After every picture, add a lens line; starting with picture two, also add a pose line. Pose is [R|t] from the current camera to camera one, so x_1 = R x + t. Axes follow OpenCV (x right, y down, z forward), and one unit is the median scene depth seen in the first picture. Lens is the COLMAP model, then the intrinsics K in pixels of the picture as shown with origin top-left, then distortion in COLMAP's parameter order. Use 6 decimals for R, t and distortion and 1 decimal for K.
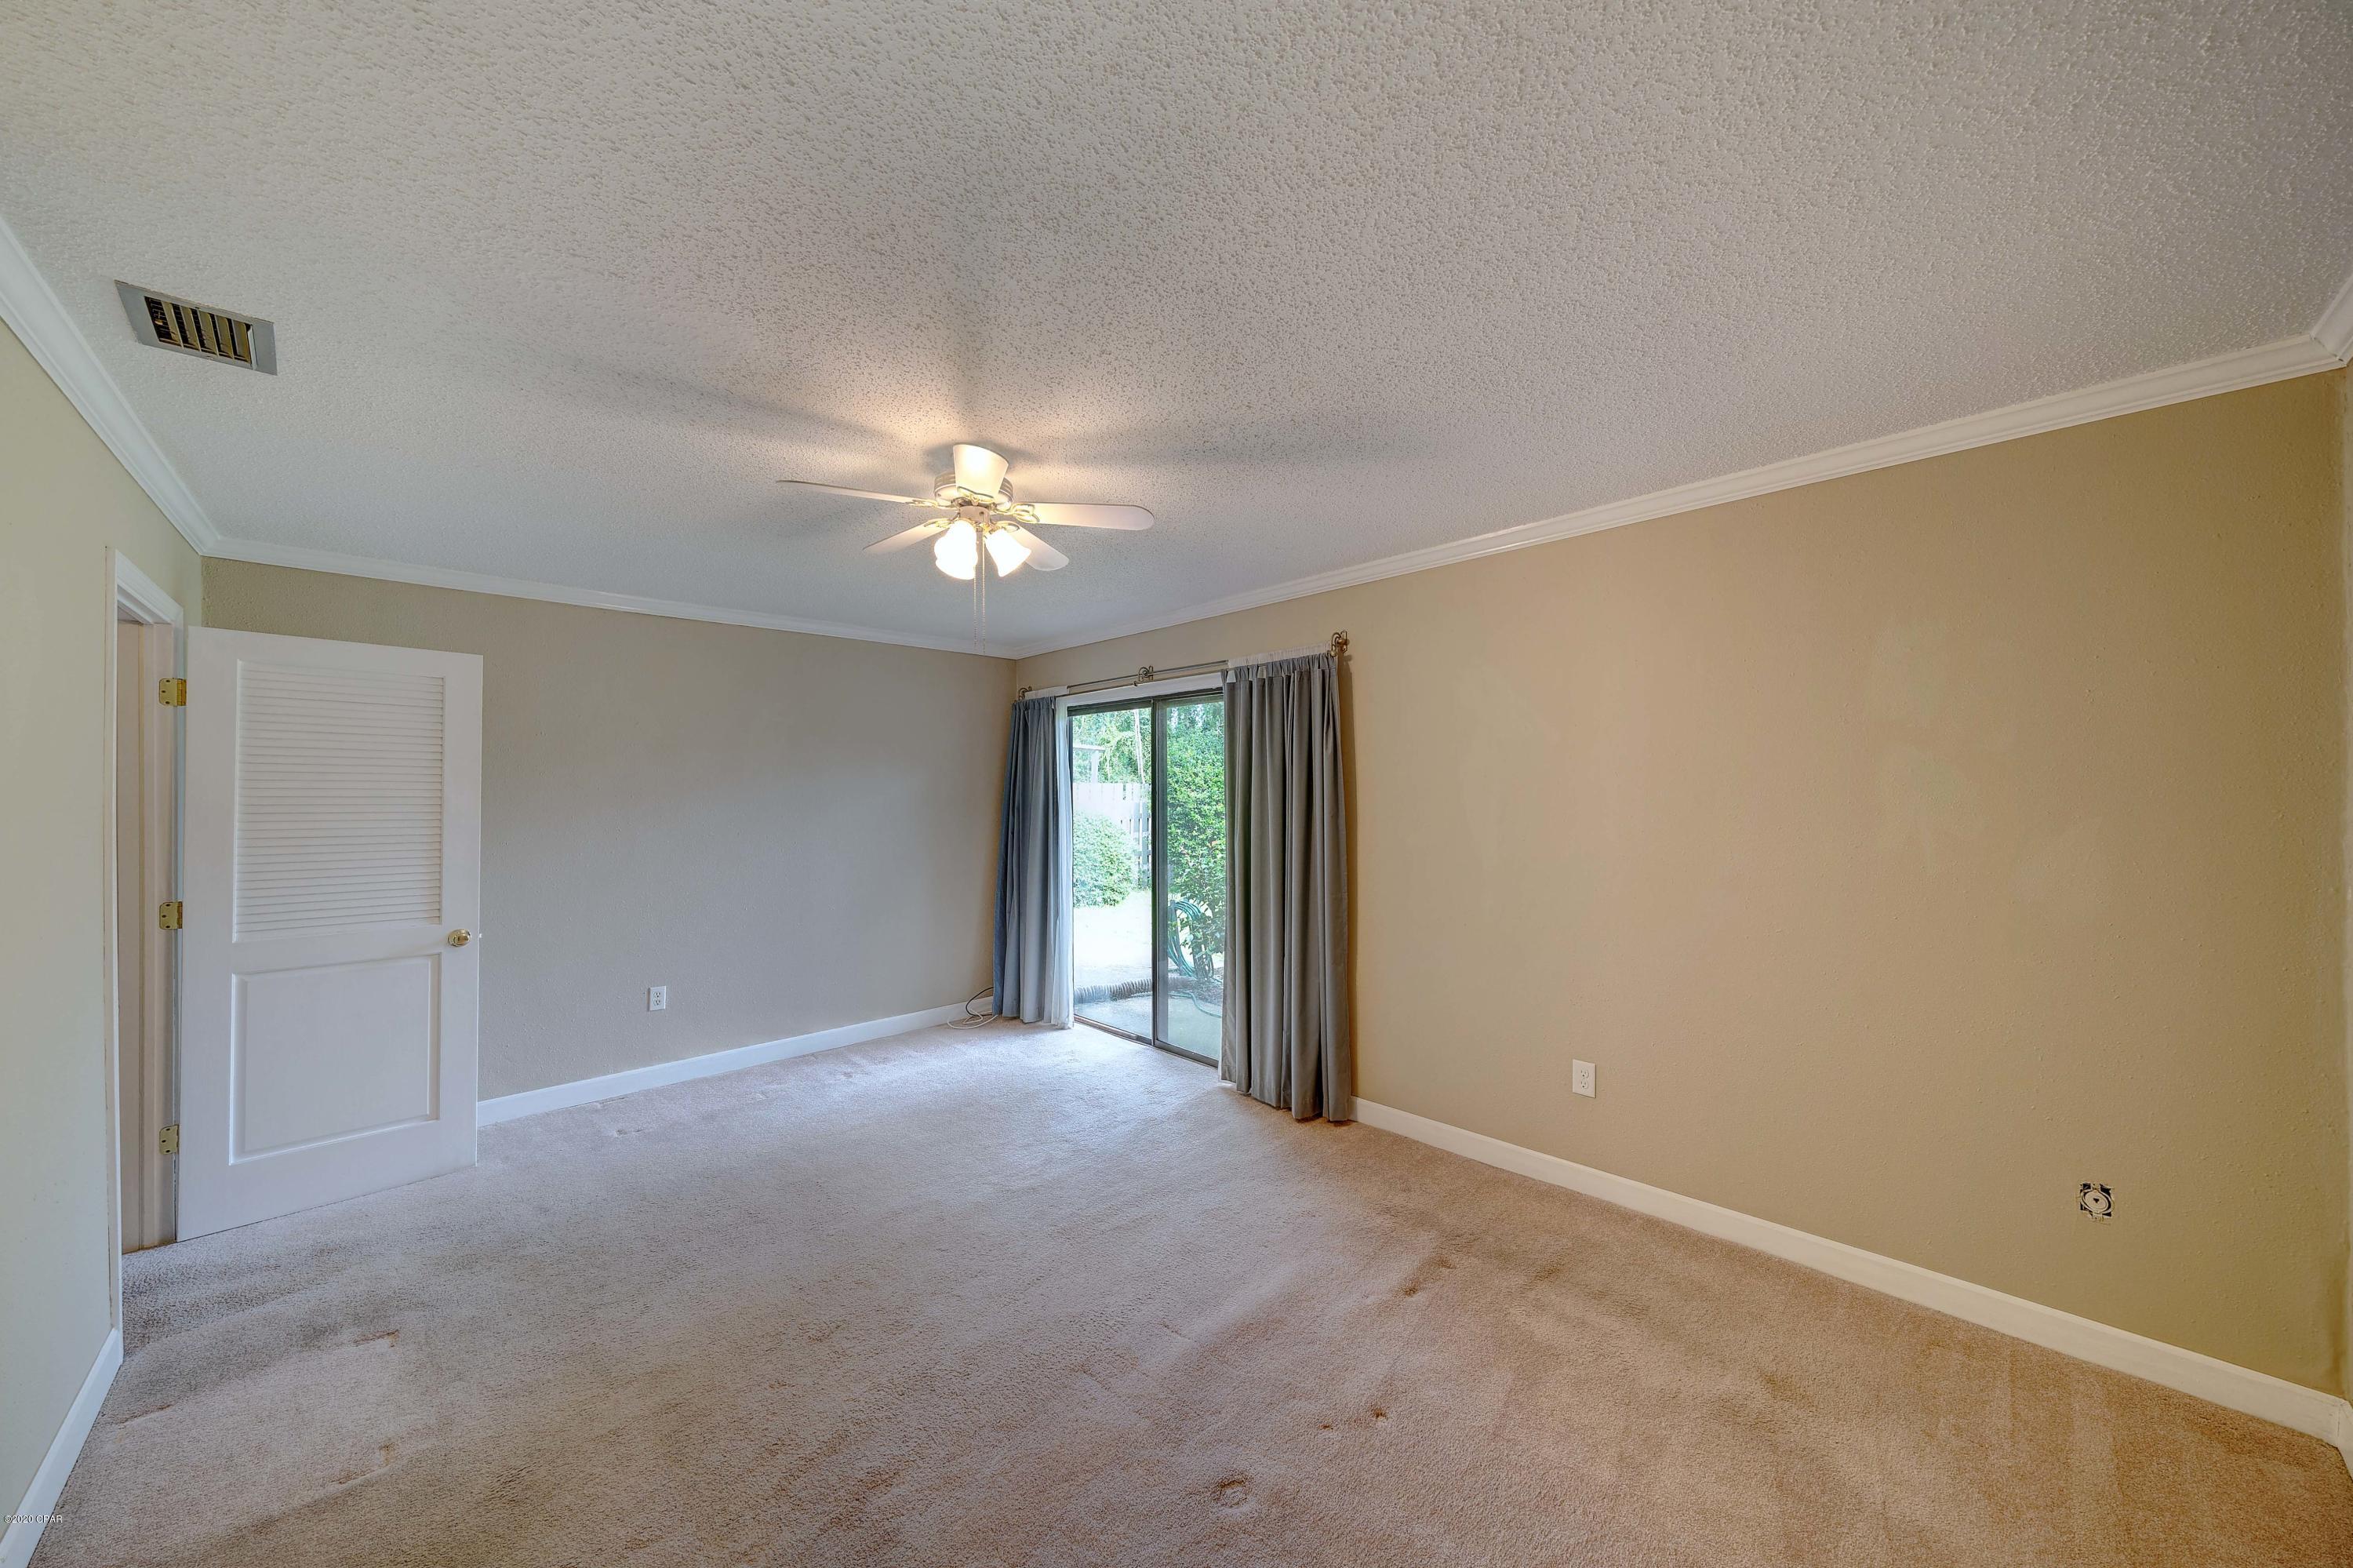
lens RADIAL K [[825.7, 0, 1174.5], [0, 825.7, 781.0], [0, 0, 1]] dist [-0.000213, -0.000024]
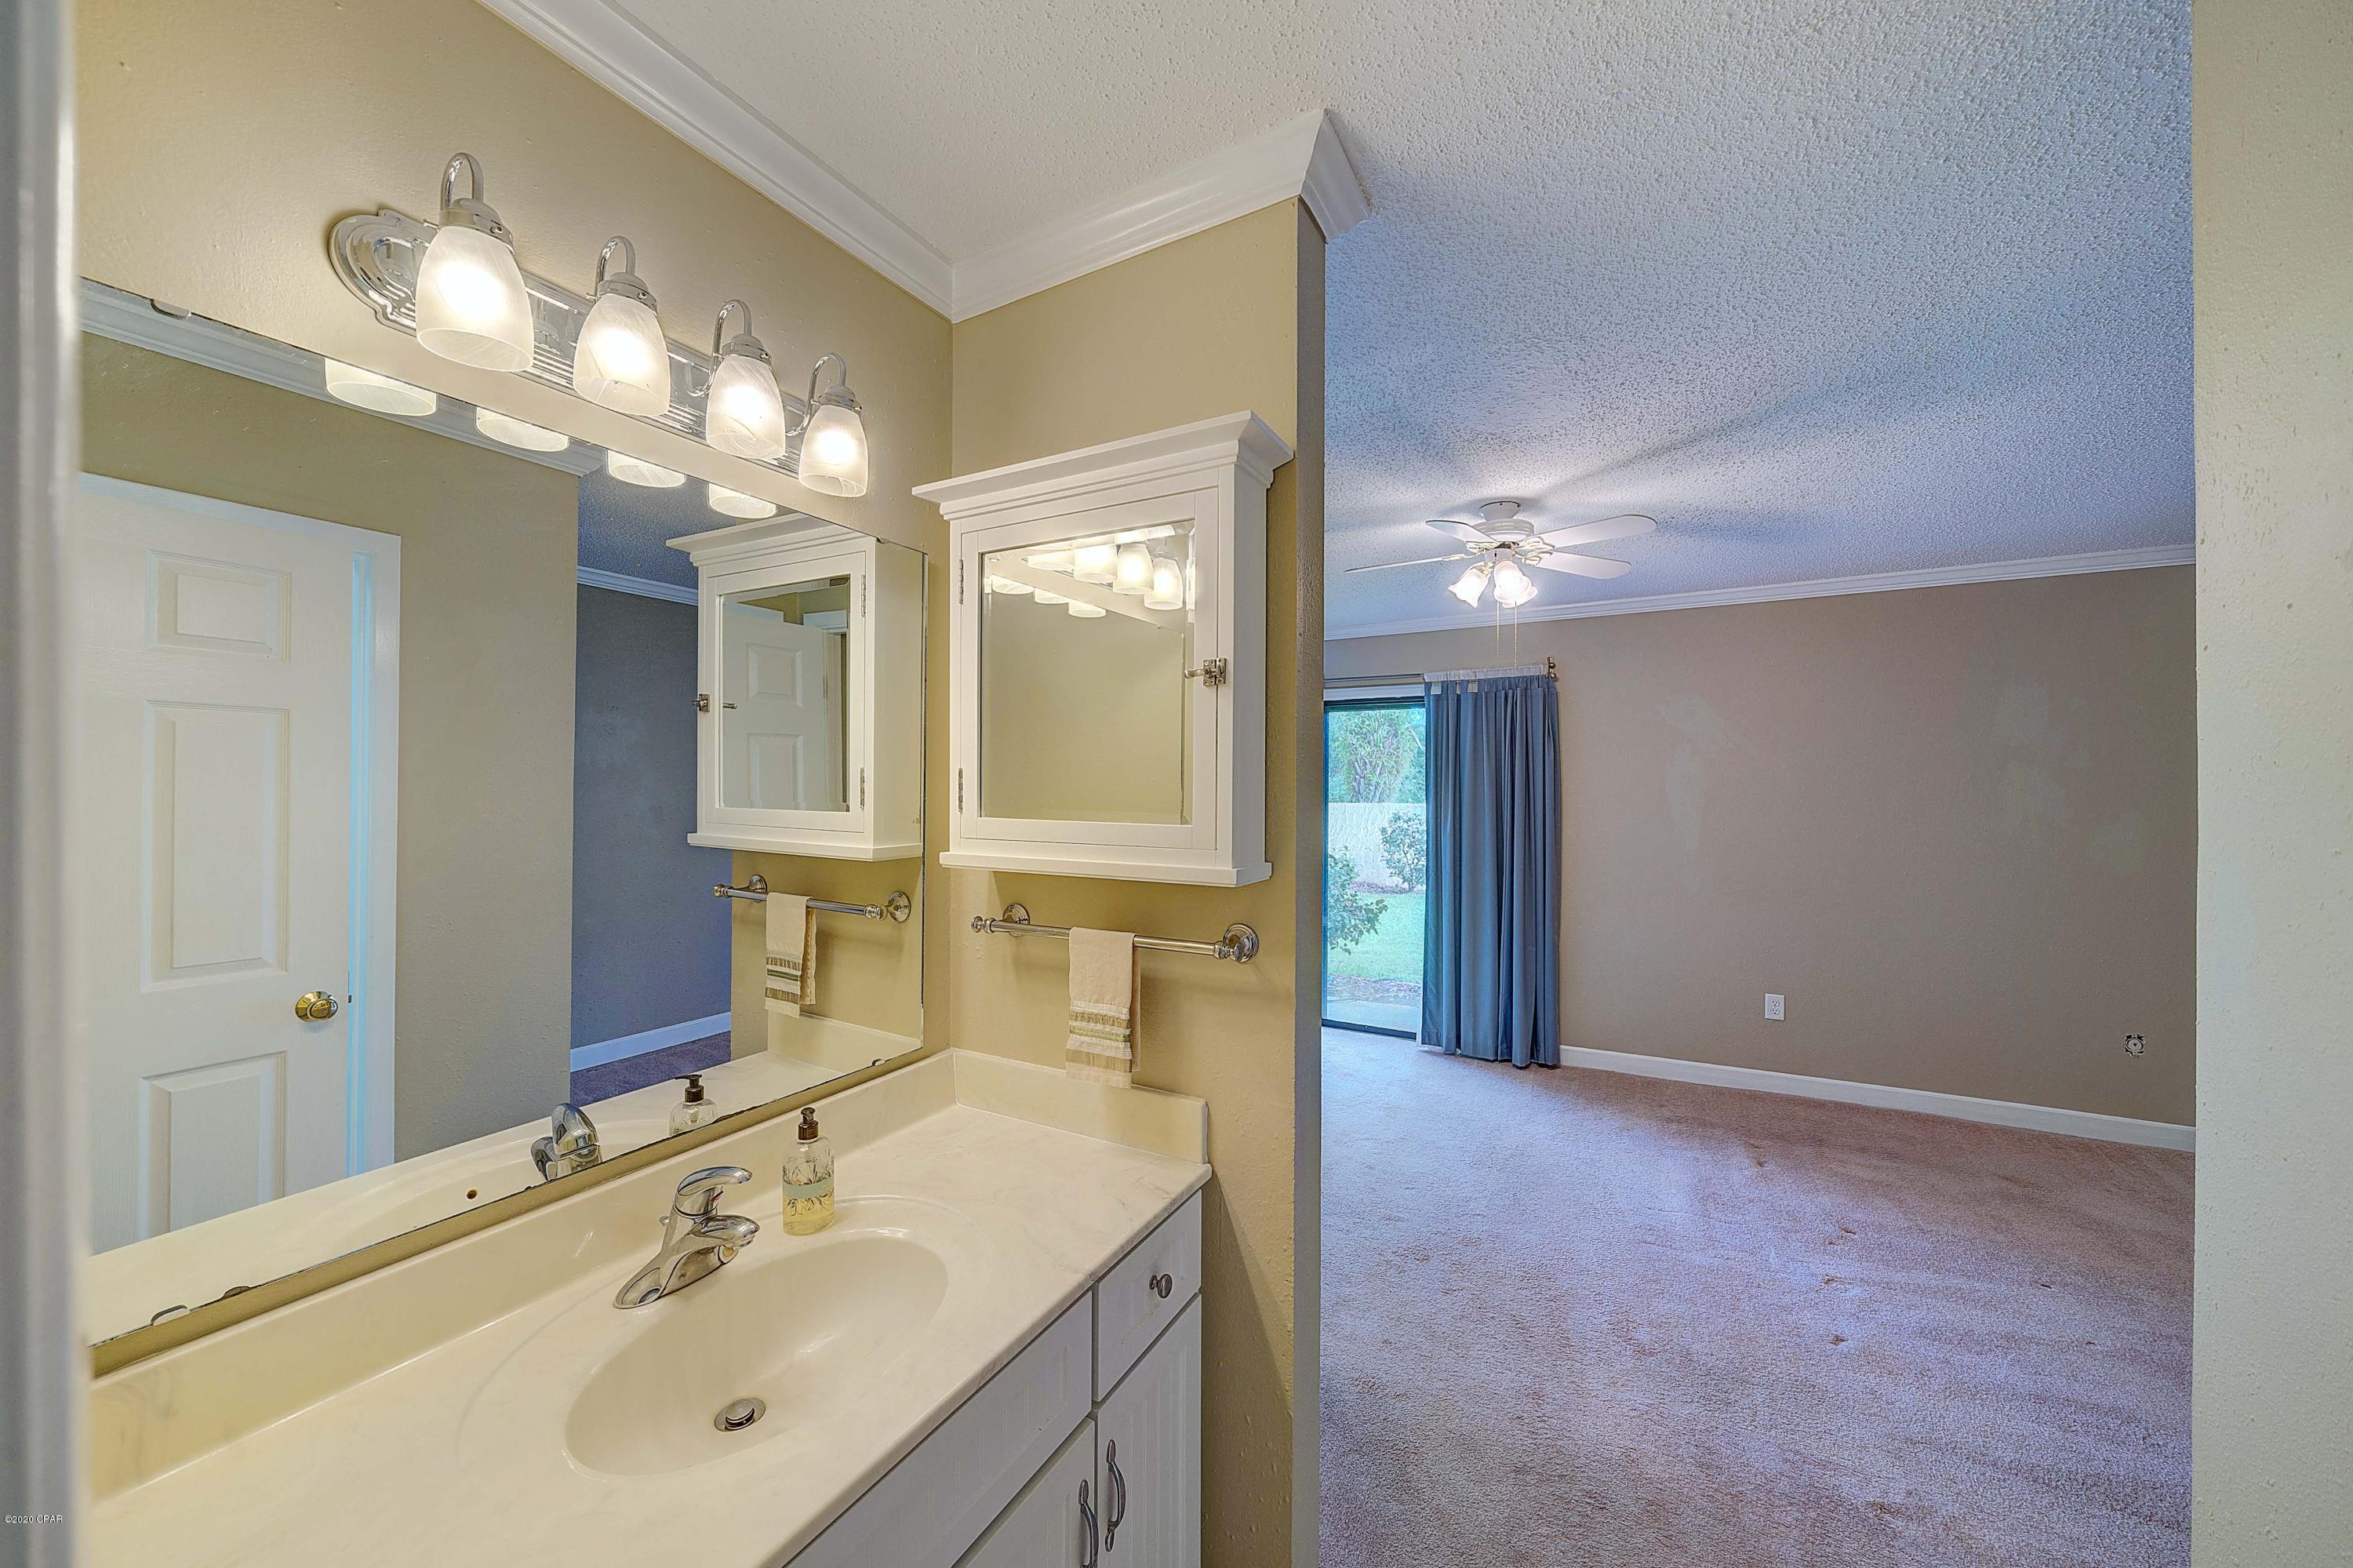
lens RADIAL K [[870.0, 0, 1128.1], [0, 870.0, 781.5], [0, 0, 1]] dist [-0.010576, 0.000195]
pose [[0.959285, 0.008420, 0.282314, -0.751258], [-0.009274, 0.999956, 0.001690, 0.003124], [-0.282288, -0.004240, 0.959320, -0.033955]]
